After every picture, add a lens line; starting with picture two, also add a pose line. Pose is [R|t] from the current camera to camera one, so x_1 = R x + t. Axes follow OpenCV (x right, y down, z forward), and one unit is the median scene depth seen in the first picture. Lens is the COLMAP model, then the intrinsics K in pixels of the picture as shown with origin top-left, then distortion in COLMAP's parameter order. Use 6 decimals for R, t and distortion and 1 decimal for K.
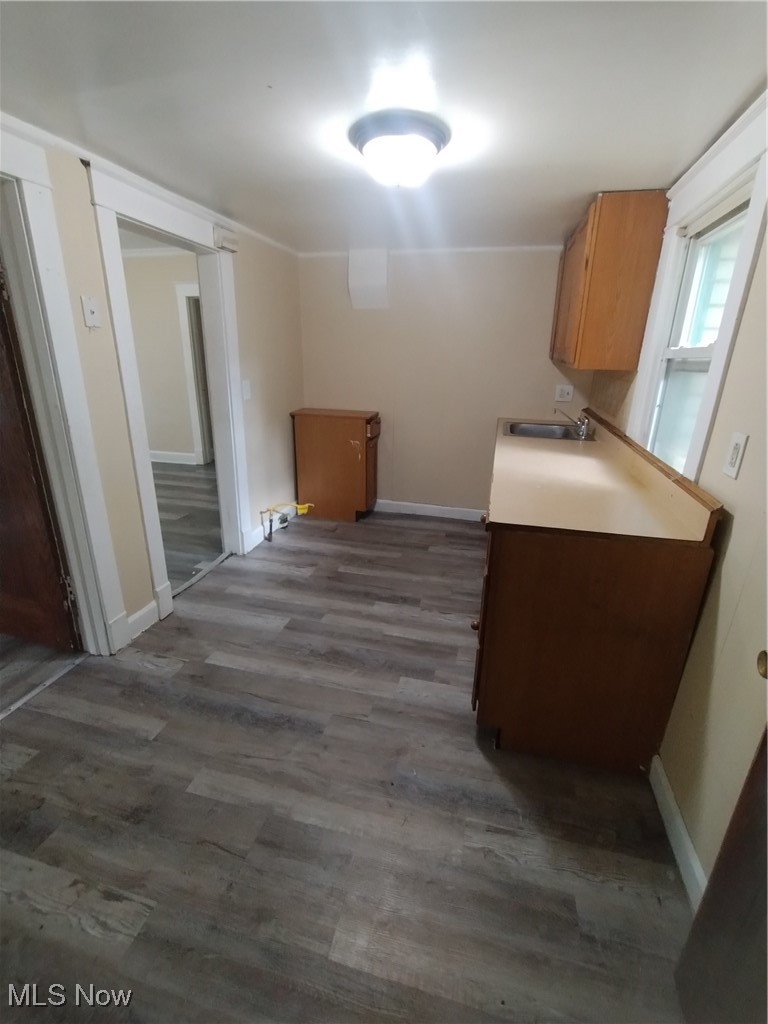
lens RADIAL K [[466.7, 0, 383.1], [0, 466.7, 511.4], [0, 0, 1]] dist [-0.001667, 0.000735]
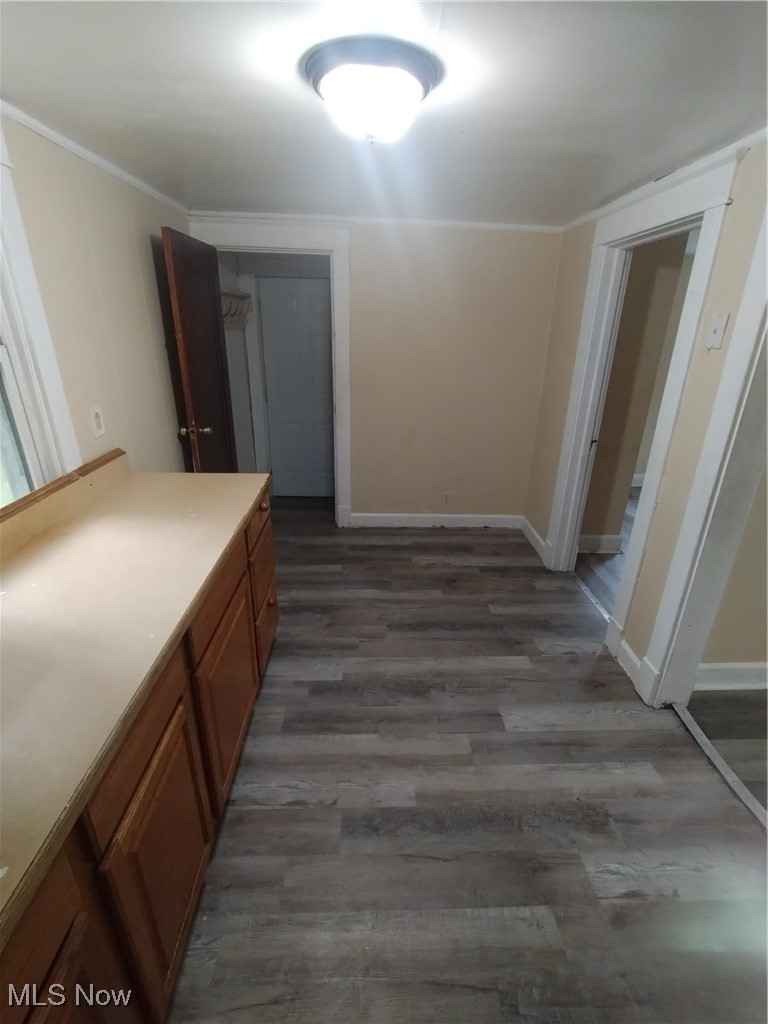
lens RADIAL K [[466.7, 0, 385.9], [0, 466.7, 509.5], [0, 0, 1]] dist [-0.001667, 0.000735]
pose [[-0.957810, 0.071944, -0.278252, 0.194564], [-0.130440, 0.753886, 0.643927, -0.566708], [0.256097, 0.653055, -0.712695, 1.448095]]
